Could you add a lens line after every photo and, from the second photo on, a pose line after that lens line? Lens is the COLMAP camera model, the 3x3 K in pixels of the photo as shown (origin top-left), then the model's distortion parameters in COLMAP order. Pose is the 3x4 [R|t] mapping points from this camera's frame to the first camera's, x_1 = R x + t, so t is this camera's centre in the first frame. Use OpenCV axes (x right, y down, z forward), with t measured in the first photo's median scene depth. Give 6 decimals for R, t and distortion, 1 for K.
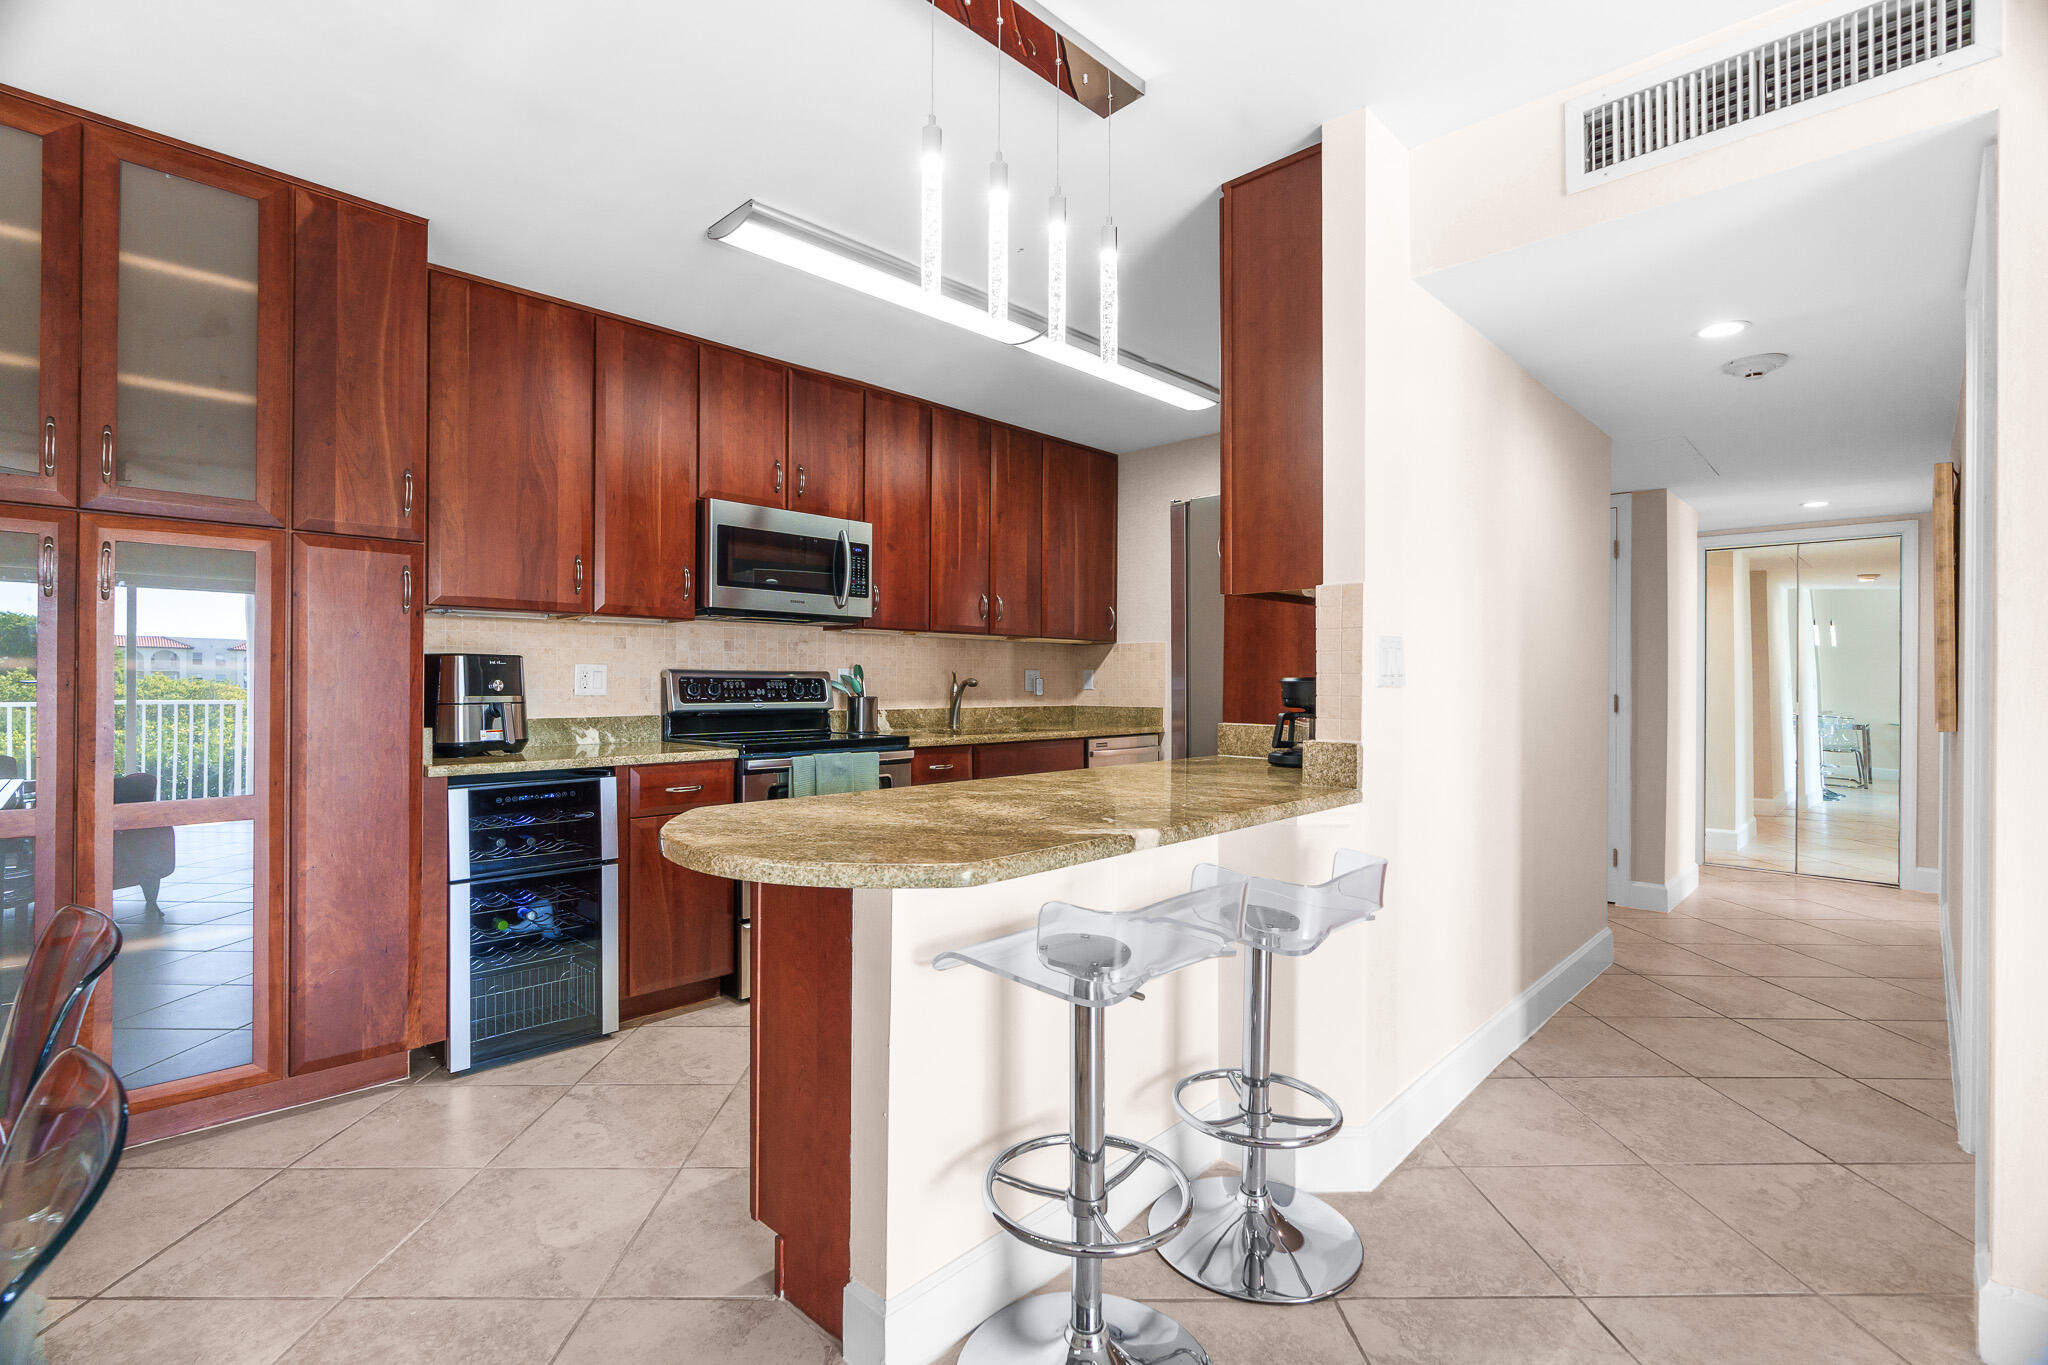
lens RADIAL K [[923.9, 0, 1017.9], [0, 923.9, 677.1], [0, 0, 1]] dist [-0.010341, 0.003901]
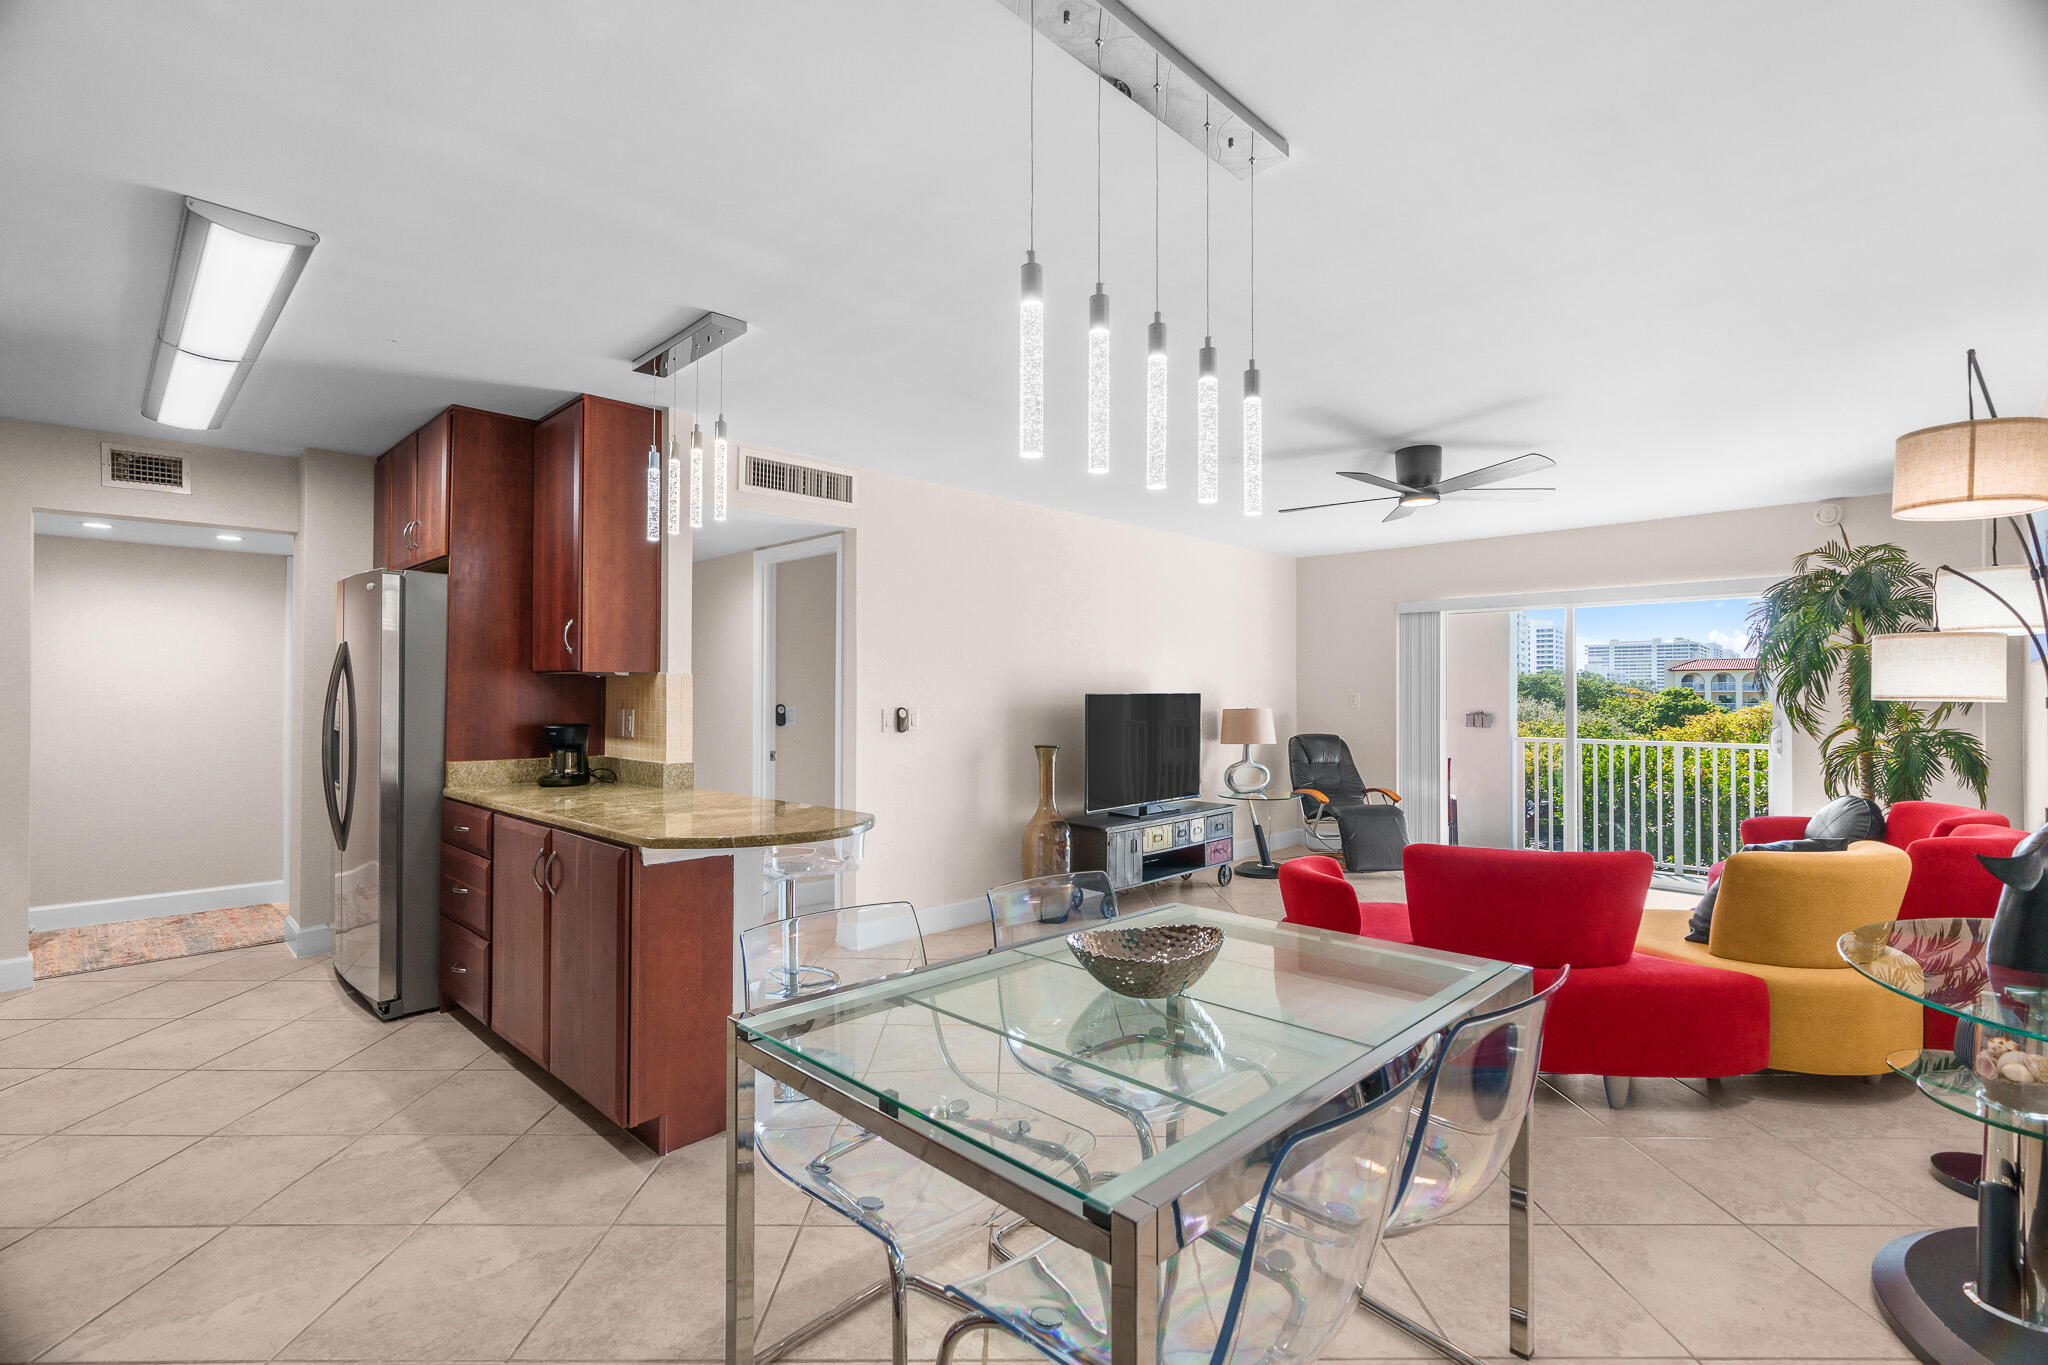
lens RADIAL K [[925.3, 0, 1020.3], [0, 925.3, 681.7], [0, 0, 1]] dist [-0.002292, 0.000358]
pose [[0.005664, 0.008314, 0.999949, -0.949173], [-0.006524, 0.999944, -0.008277, -0.049559], [-0.999963, -0.006477, 0.005718, 0.219113]]
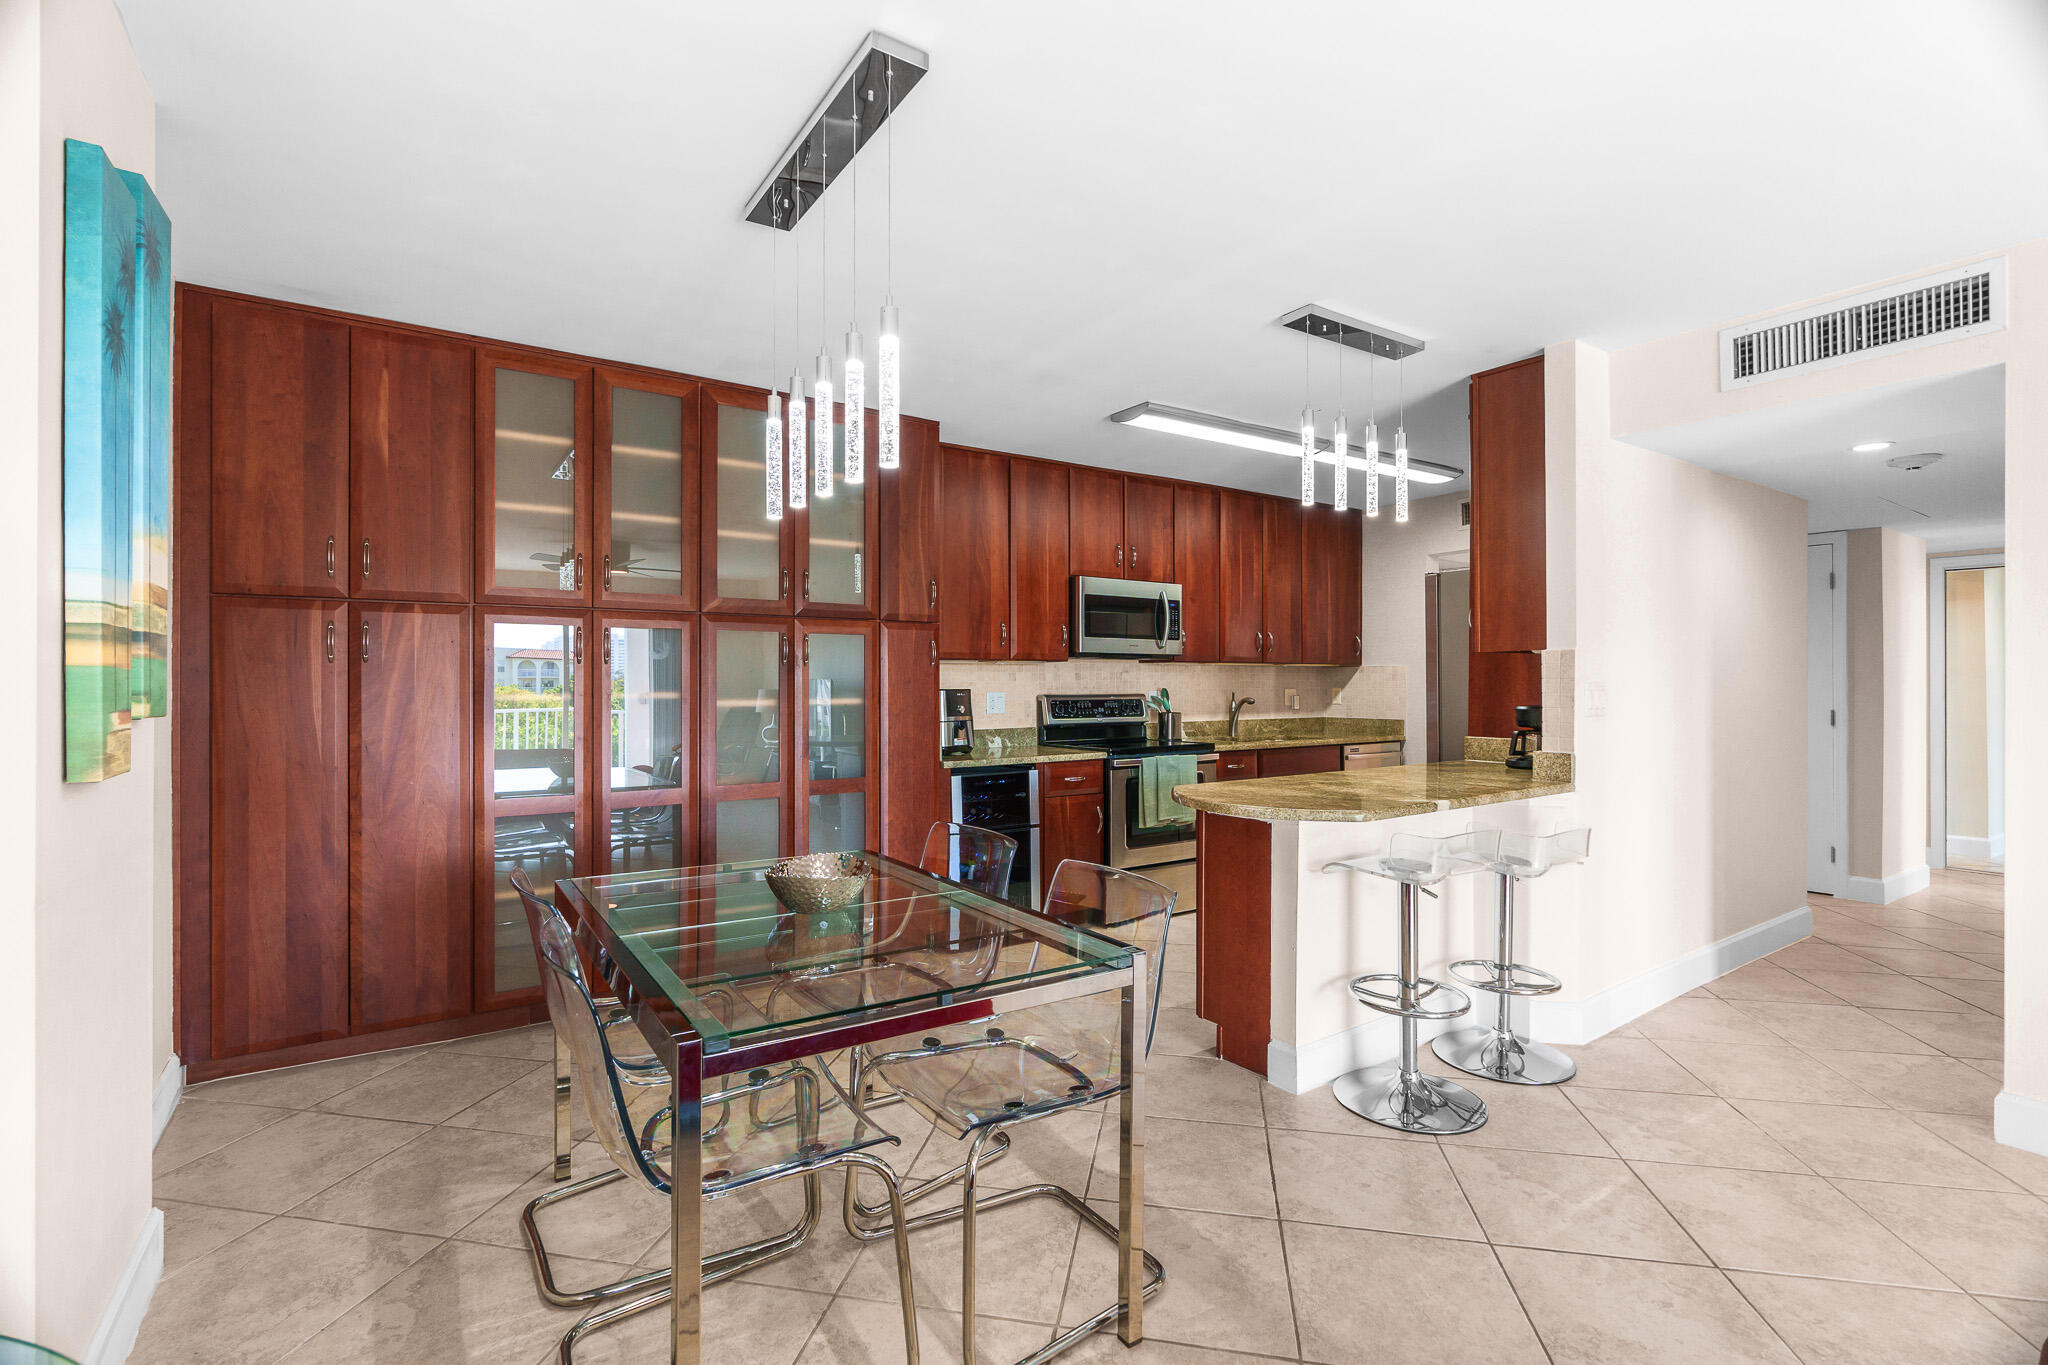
lens RADIAL K [[926.5, 0, 1023.4], [0, 926.5, 677.9], [0, 0, 1]] dist [-0.005316, 0.000339]
pose [[0.980230, -0.006505, -0.197755, -0.147184], [0.006470, 0.999979, -0.000824, -0.038516], [0.197756, -0.000472, 0.980251, -0.458490]]
